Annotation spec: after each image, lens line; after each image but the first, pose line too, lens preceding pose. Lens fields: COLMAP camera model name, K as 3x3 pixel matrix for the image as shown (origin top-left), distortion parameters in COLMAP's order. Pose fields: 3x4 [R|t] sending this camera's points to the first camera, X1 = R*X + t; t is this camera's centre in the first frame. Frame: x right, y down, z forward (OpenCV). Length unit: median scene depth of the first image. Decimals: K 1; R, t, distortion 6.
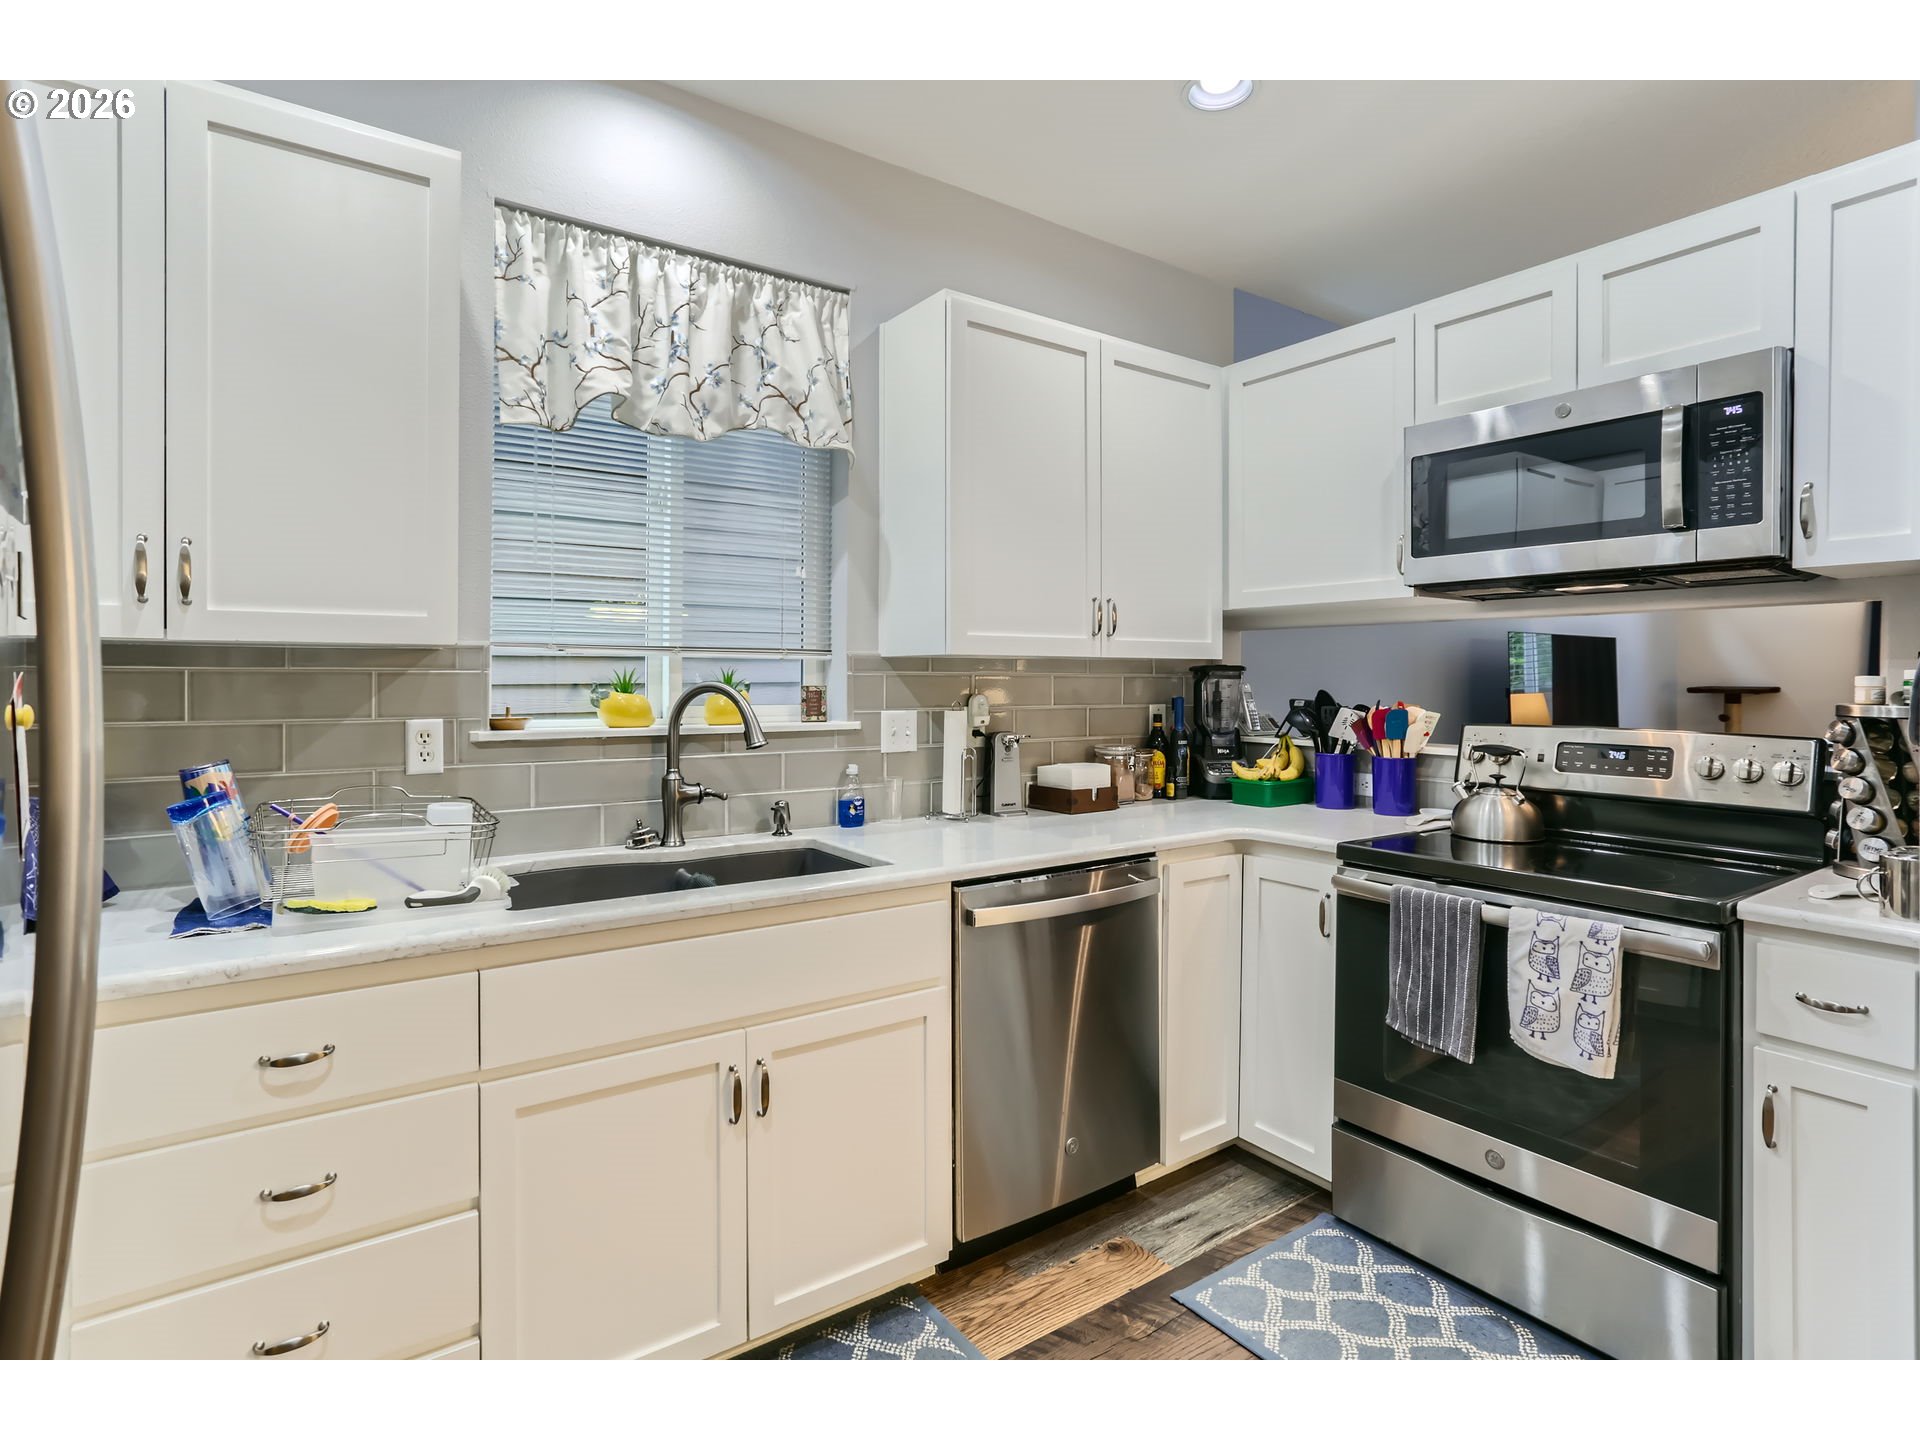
lens RADIAL K [[946.6, 0, 965.4], [0, 946.6, 683.7], [0, 0, 1]] dist [-0.032126, -0.000035]
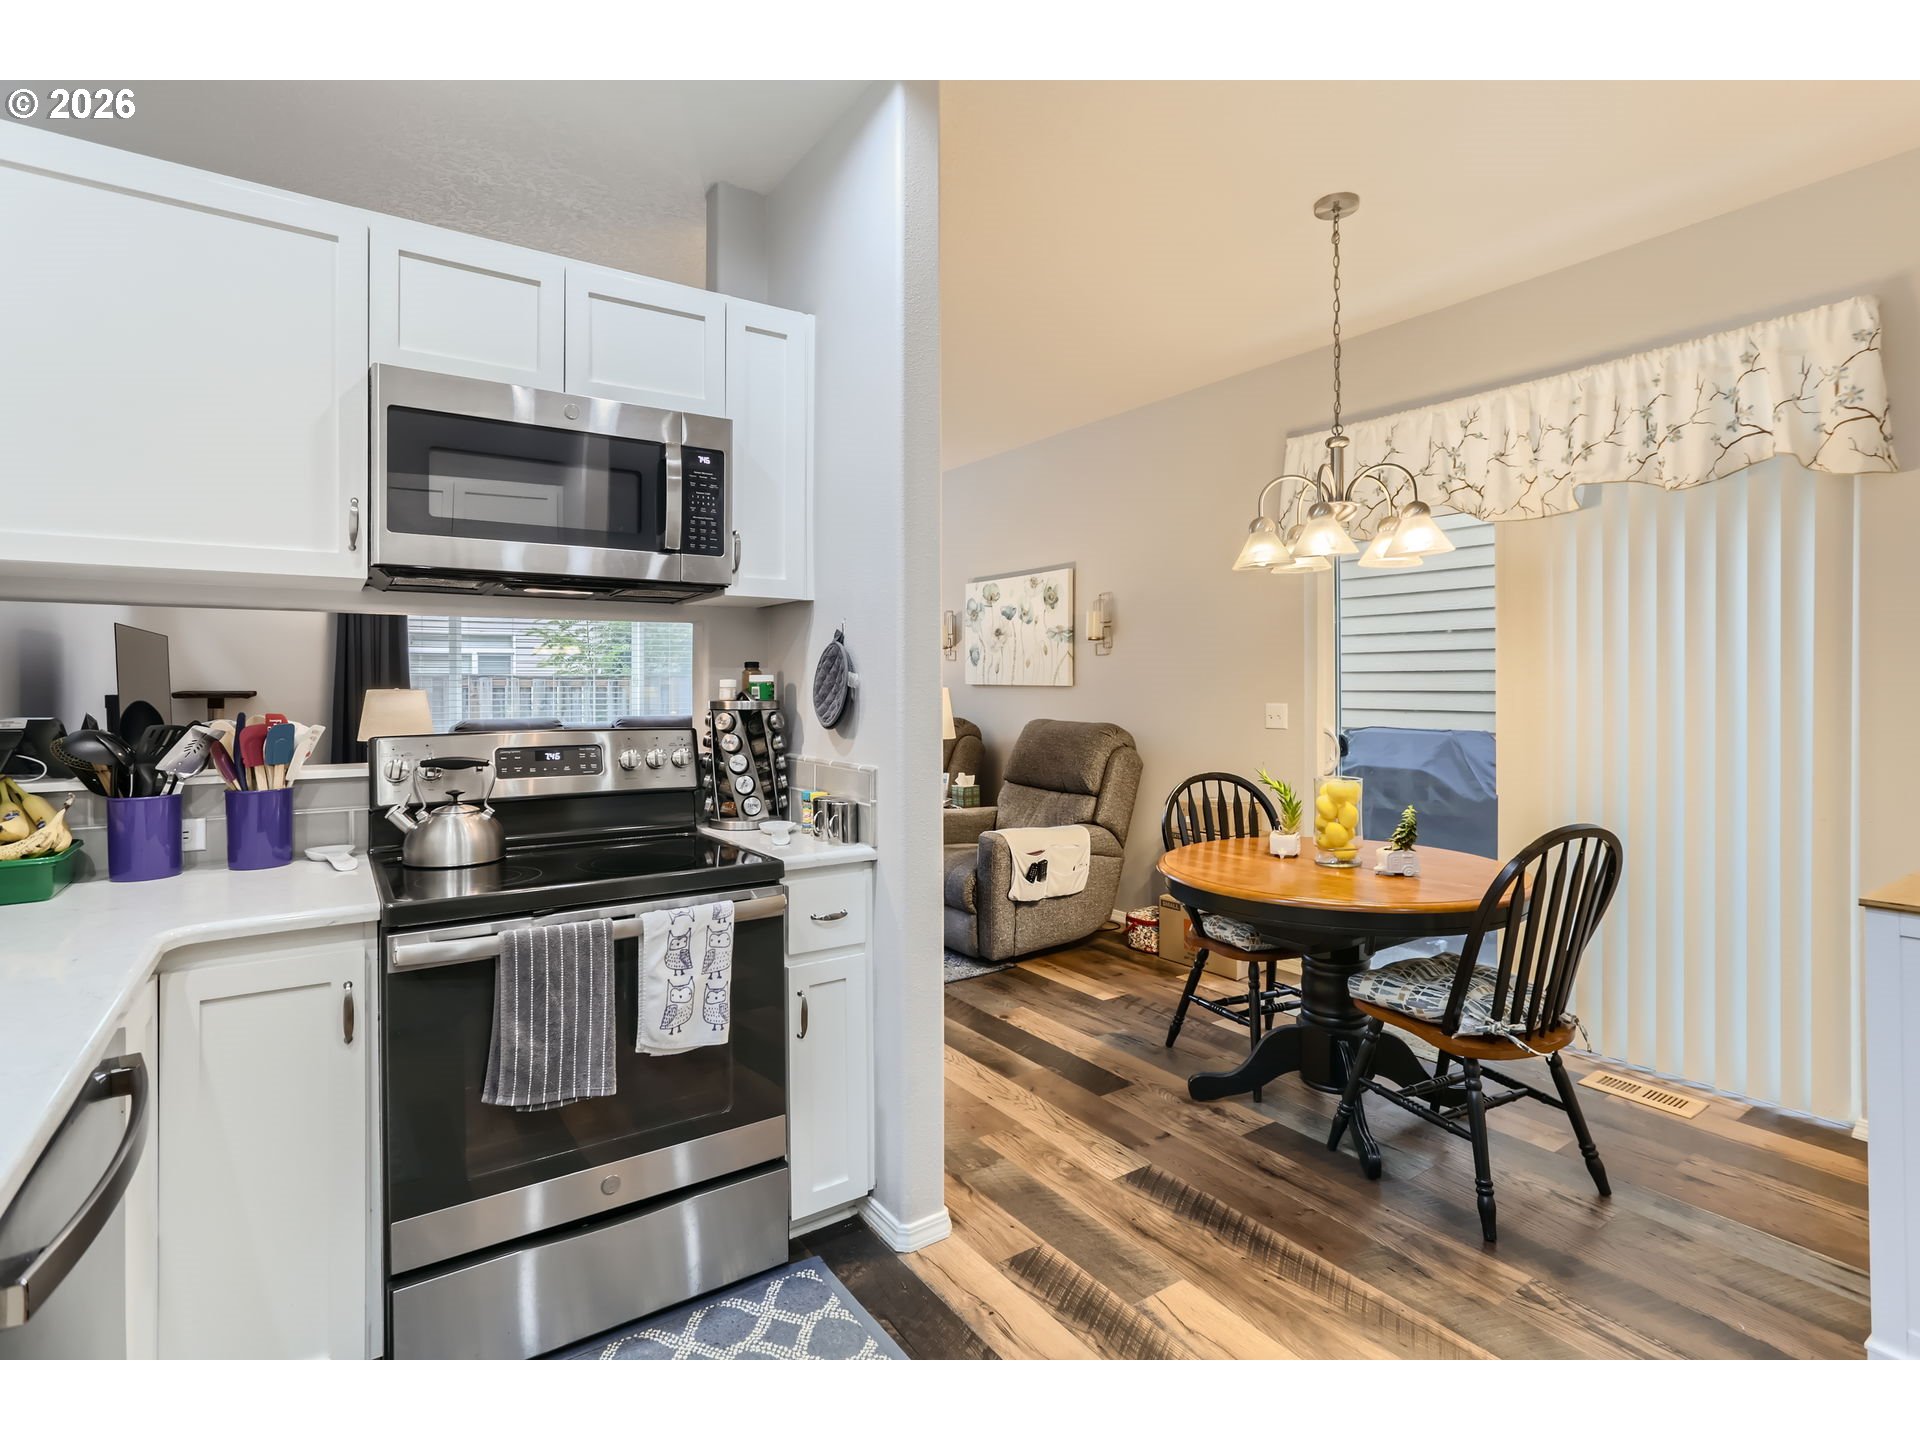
lens RADIAL K [[946.6, 0, 957.7], [0, 946.6, 685.1], [0, 0, 1]] dist [-0.032126, -0.000035]
pose [[0.000150, -0.006381, 0.999980, -0.352661], [0.007028, 0.999955, 0.006380, -0.005768], [-0.999975, 0.007027, 0.000195, 0.580958]]
